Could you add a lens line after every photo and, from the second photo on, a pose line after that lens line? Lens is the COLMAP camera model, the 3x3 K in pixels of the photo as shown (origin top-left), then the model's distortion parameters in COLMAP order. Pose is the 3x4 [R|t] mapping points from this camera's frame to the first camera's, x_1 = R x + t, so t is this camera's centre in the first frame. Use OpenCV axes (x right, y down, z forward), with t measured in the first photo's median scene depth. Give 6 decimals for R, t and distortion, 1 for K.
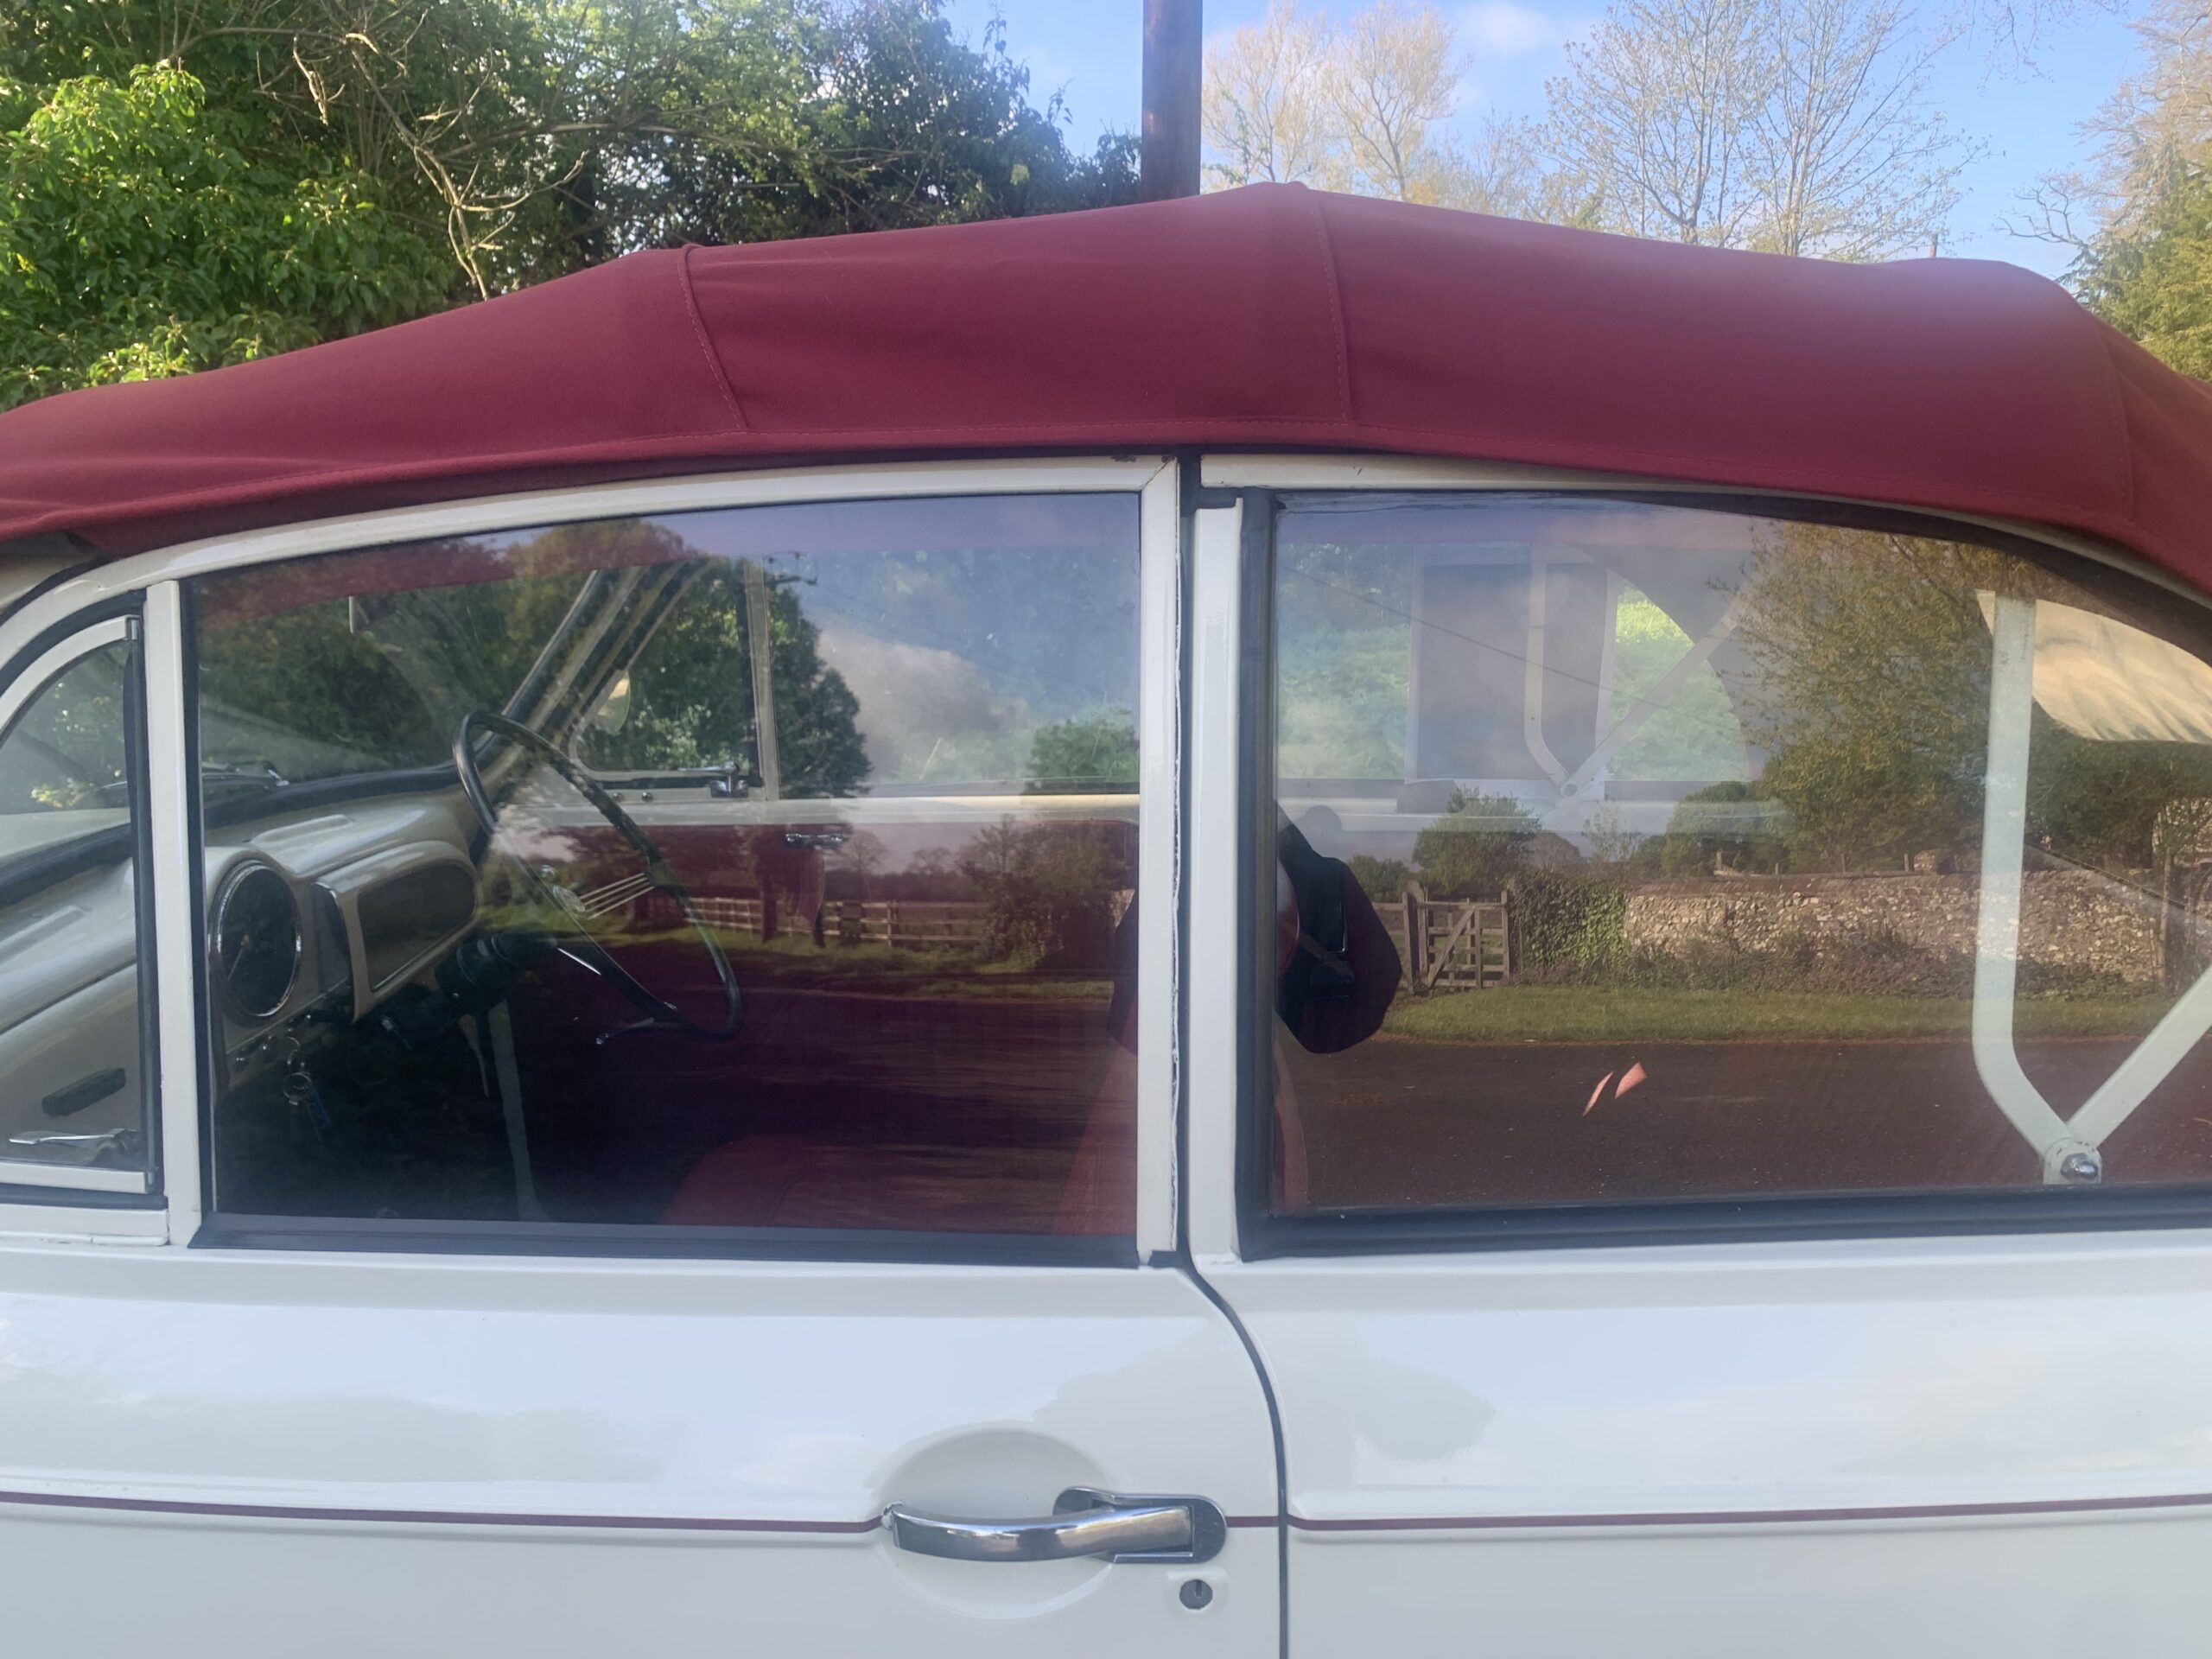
lens RADIAL K [[1665.4, 0, 1110.1], [0, 1665.4, 828.5], [0, 0, 1]] dist [0.034884, -0.011391]
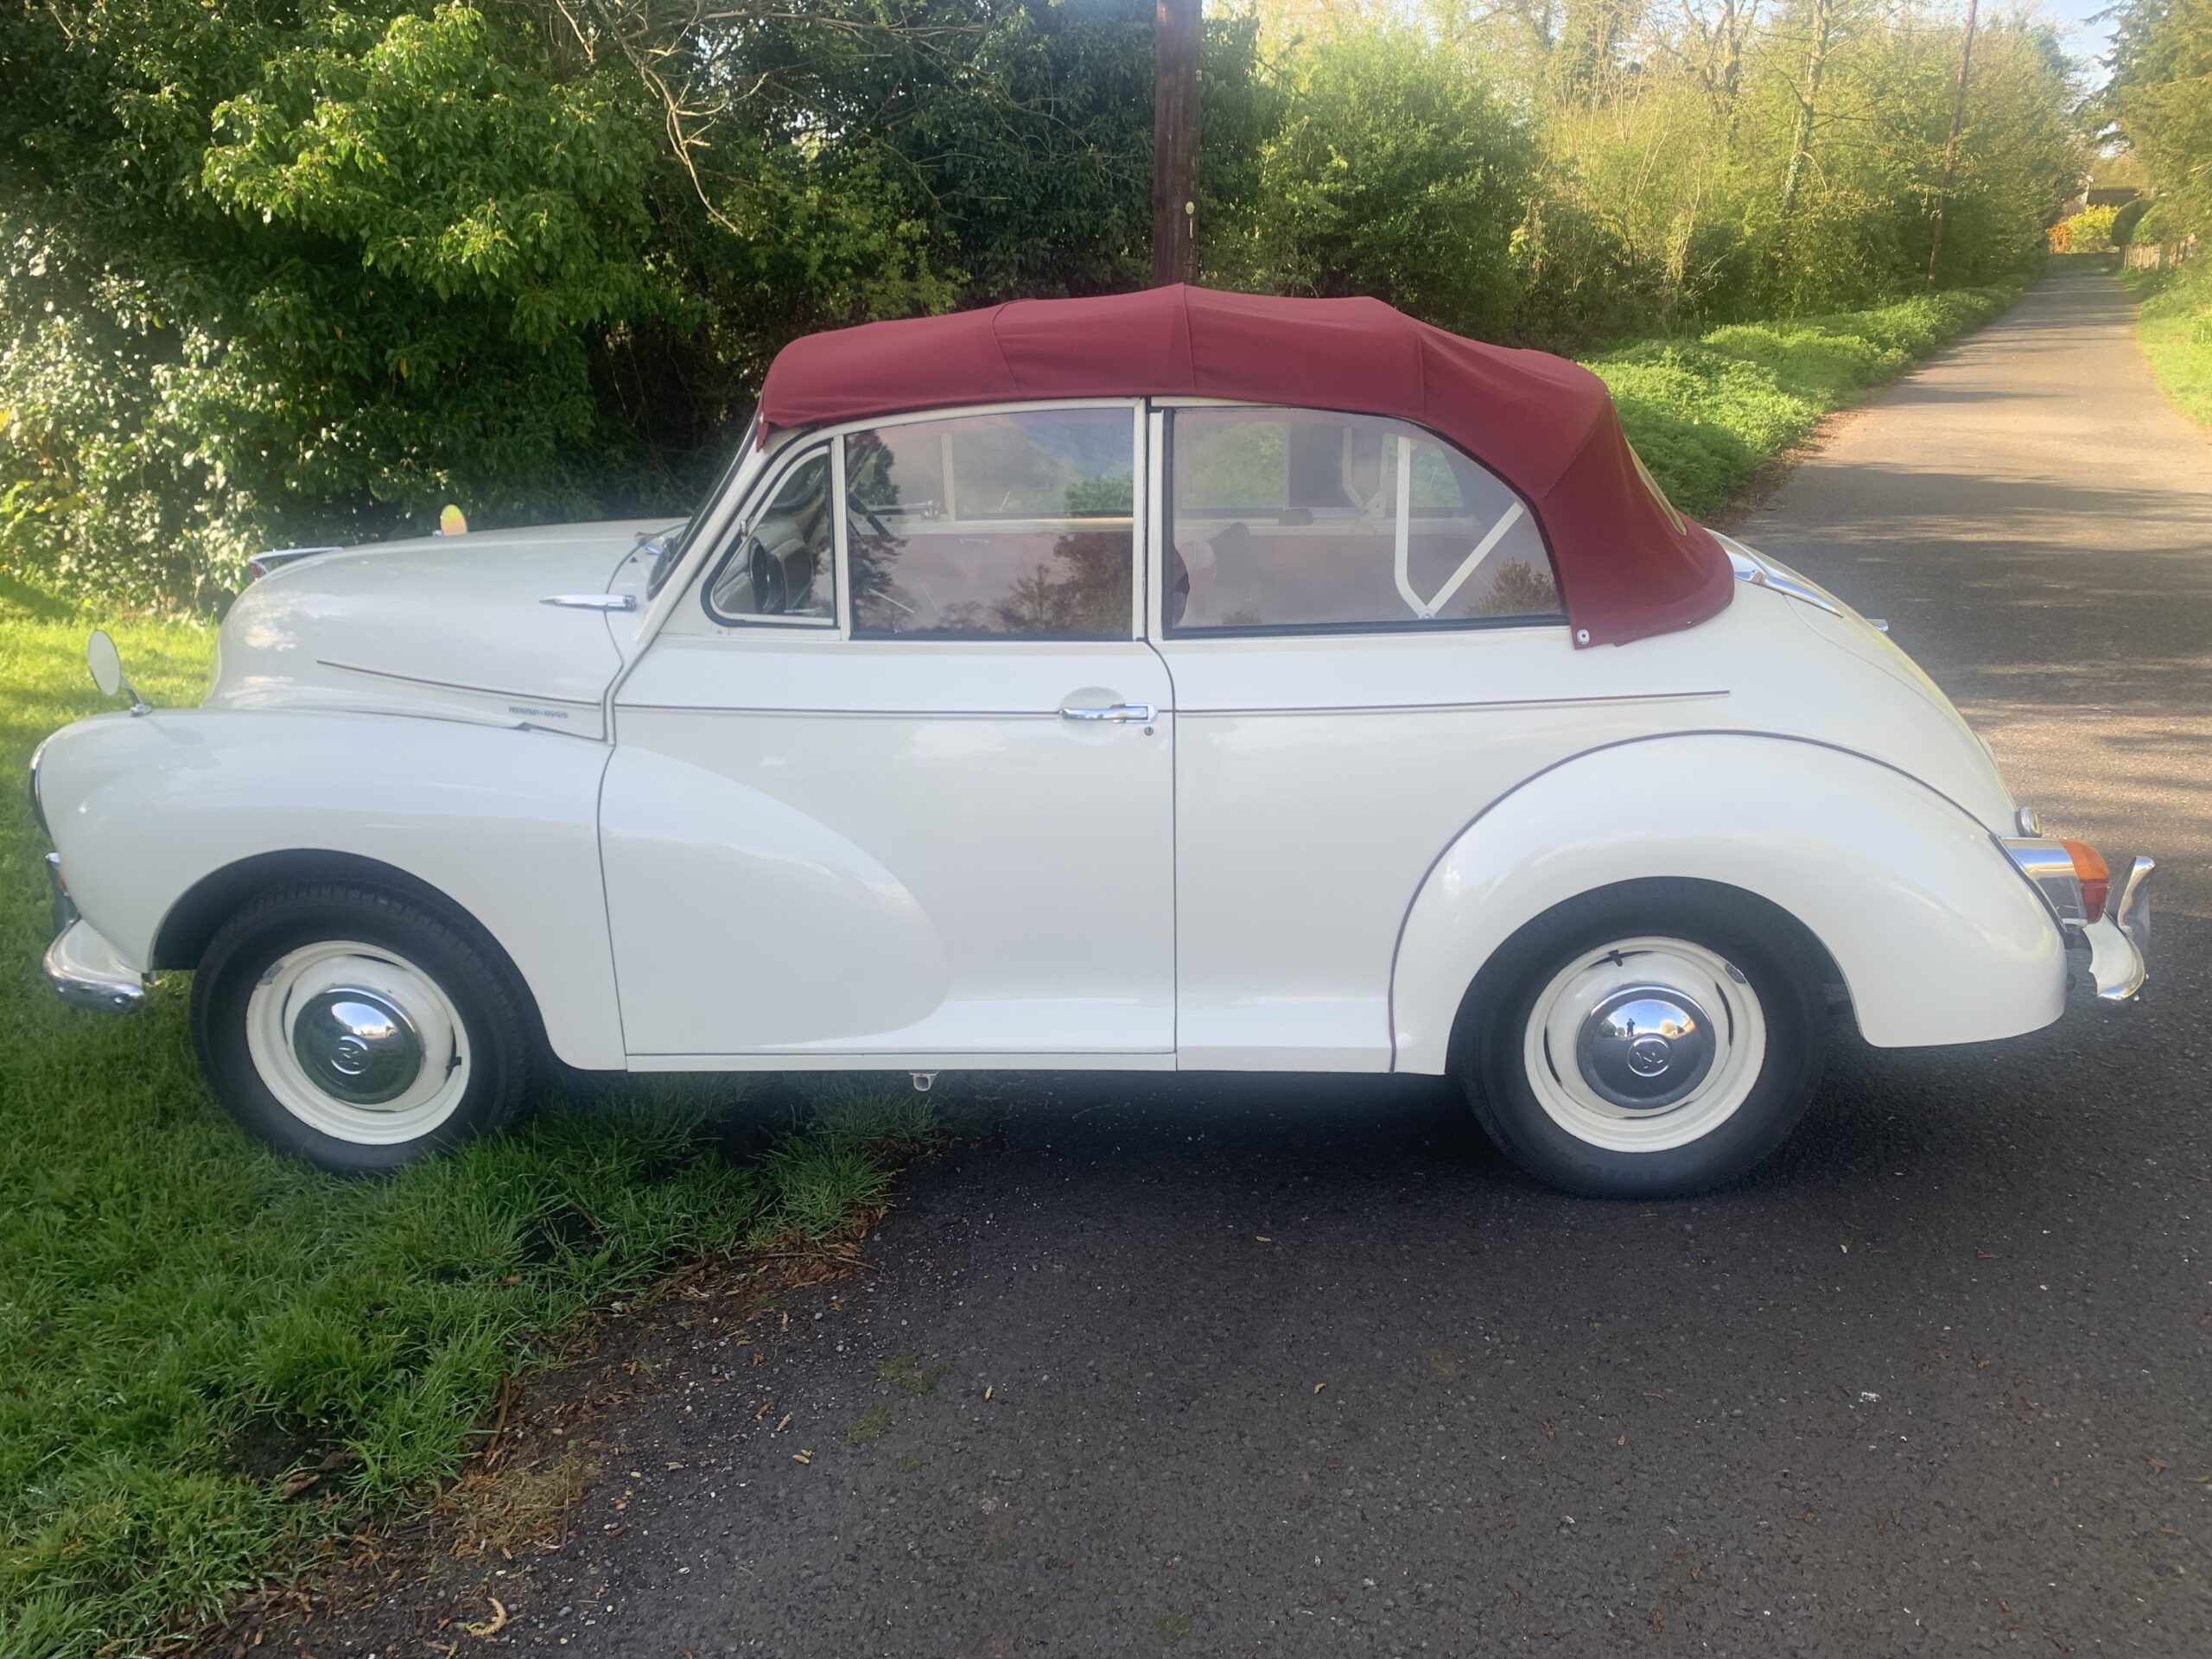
lens RADIAL K [[1665.4, 0, 1090.5], [0, 1665.4, 835.5], [0, 0, 1]] dist [0.034884, -0.011391]
pose [[0.999605, 0.000762, -0.028095, 0.005282], [0.003292, 0.989575, 0.143980, 0.033720], [0.027912, -0.144016, 0.989182, -0.490430]]
